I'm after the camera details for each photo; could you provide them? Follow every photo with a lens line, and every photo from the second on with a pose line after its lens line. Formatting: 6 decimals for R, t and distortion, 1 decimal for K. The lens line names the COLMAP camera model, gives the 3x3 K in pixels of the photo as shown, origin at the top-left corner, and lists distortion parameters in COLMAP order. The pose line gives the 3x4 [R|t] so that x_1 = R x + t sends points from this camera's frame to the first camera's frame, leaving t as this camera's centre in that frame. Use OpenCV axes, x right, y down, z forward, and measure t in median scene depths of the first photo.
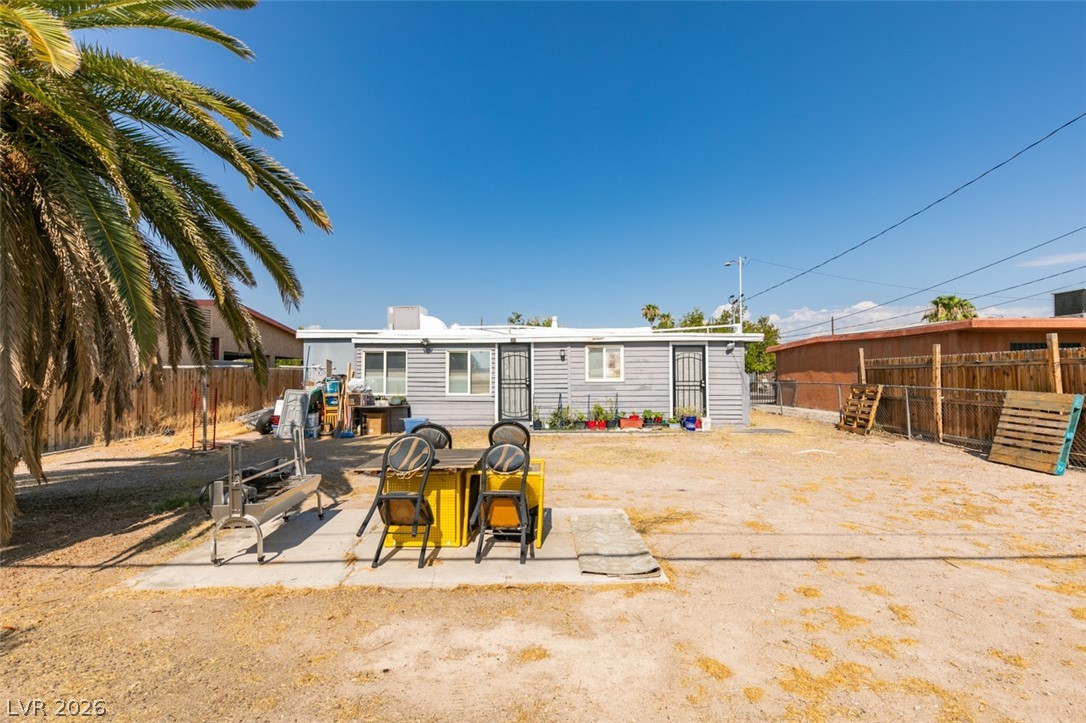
lens RADIAL K [[489.8, 0, 542.0], [0, 489.8, 368.6], [0, 0, 1]] dist [0.008712, -0.001323]
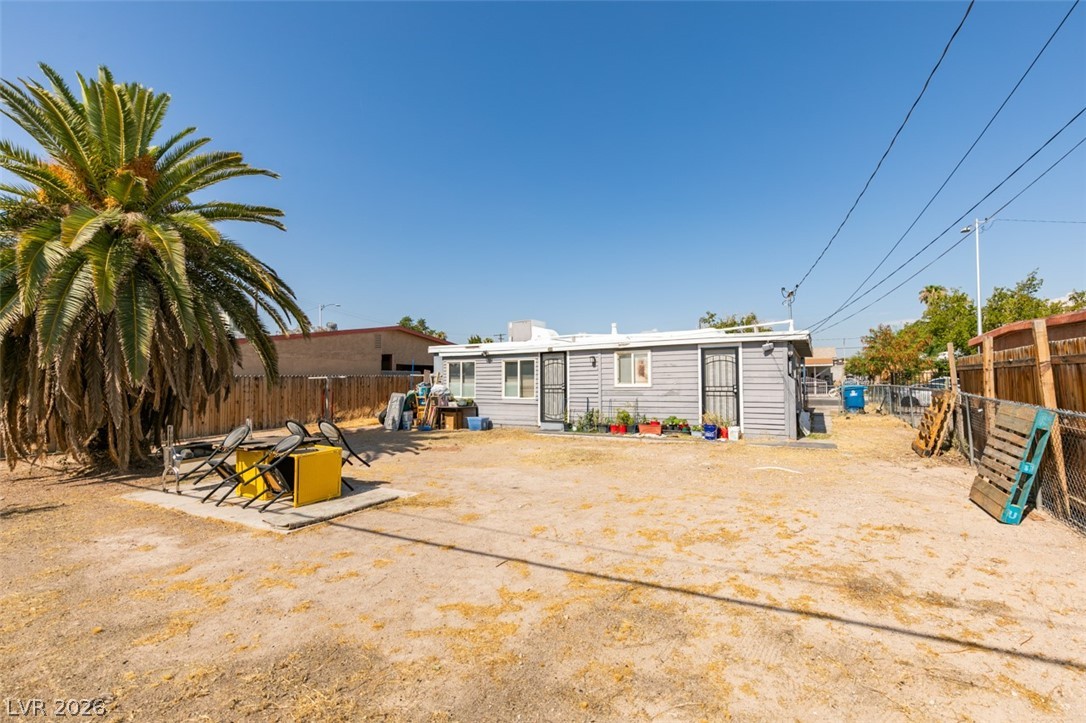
lens RADIAL K [[489.8, 0, 546.4], [0, 489.8, 365.6], [0, 0, 1]] dist [0.008712, -0.001323]
pose [[0.868096, -0.021685, -0.495923, 0.484001], [0.016955, 0.999758, -0.014038, -0.005926], [0.496107, 0.003778, 0.868253, 0.039543]]
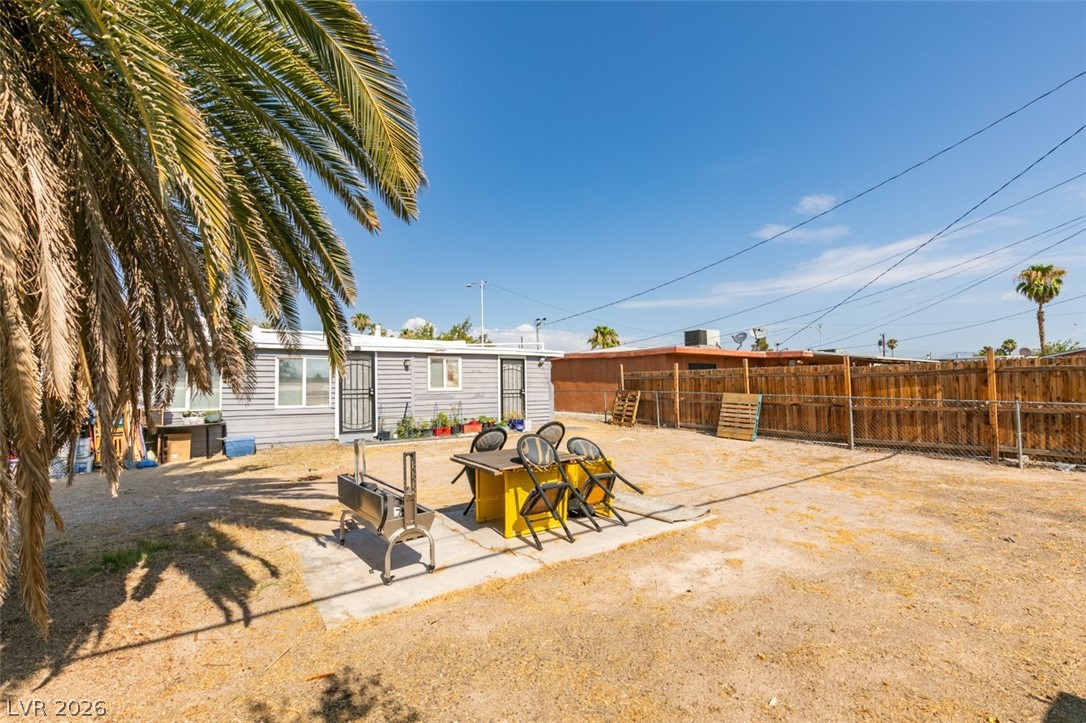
lens RADIAL K [[489.8, 0, 539.8], [0, 489.8, 366.1], [0, 0, 1]] dist [0.008712, -0.001323]
pose [[0.816318, 0.018811, 0.577296, -0.322616], [-0.002969, 0.999593, -0.028372, 0.002844], [-0.577595, 0.021446, 0.816042, 0.018794]]
